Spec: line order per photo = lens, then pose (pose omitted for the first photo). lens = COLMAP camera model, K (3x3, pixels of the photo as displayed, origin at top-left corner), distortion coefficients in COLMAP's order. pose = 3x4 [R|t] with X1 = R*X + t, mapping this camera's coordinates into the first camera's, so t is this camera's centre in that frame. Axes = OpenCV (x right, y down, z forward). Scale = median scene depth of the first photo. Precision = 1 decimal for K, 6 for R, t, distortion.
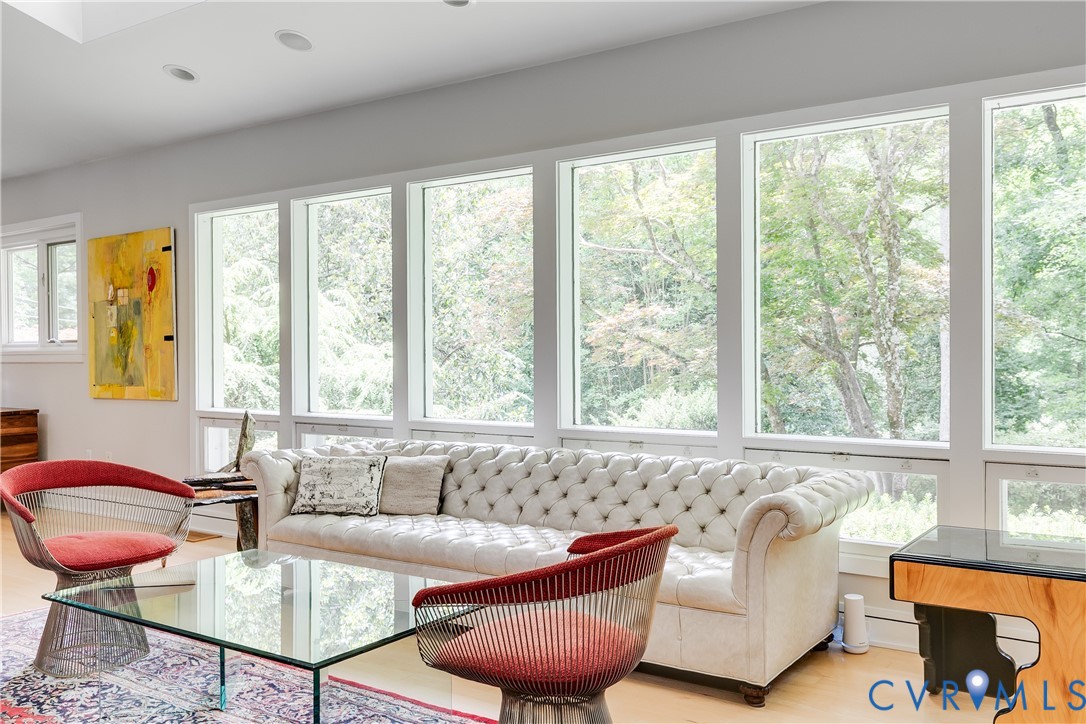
lens RADIAL K [[961.9, 0, 543.0], [0, 961.9, 362.0], [0, 0, 1]] dist [-0.006000, -0.004333]
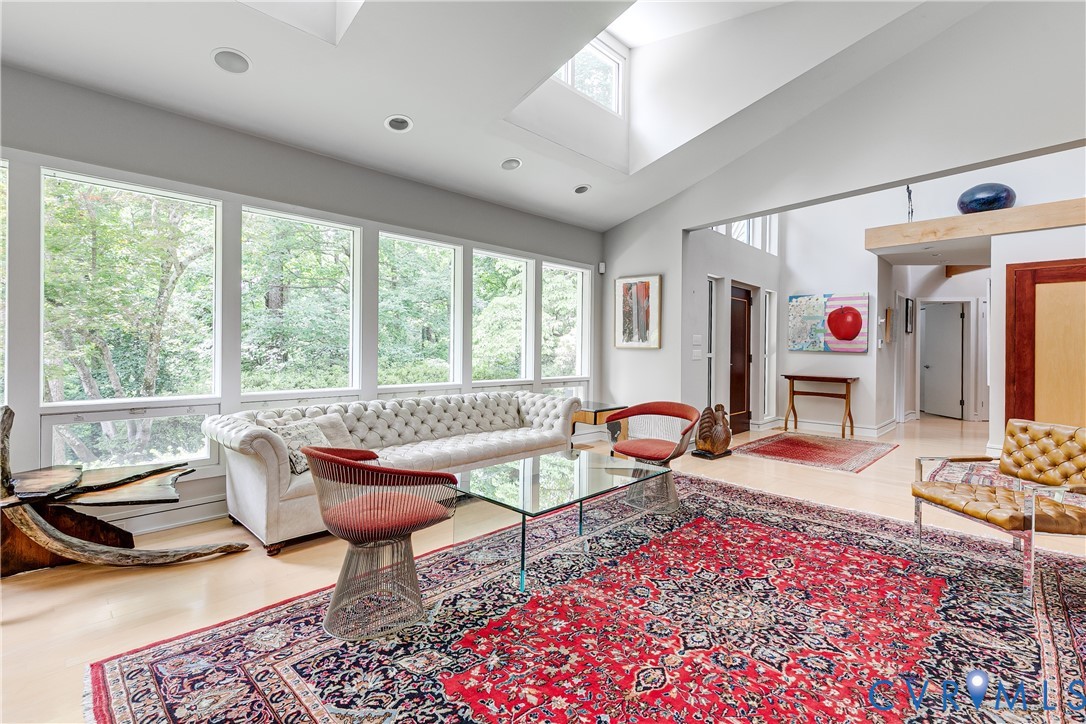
lens RADIAL K [[501.7, 0, 549.9], [0, 501.7, 363.9], [0, 0, 1]] dist [0.004354, -0.000863]
pose [[0.159741, -0.026354, 0.986807, -1.097456], [-0.004945, 0.999610, 0.027496, -0.000576], [-0.987147, -0.009272, 0.159549, 0.761829]]
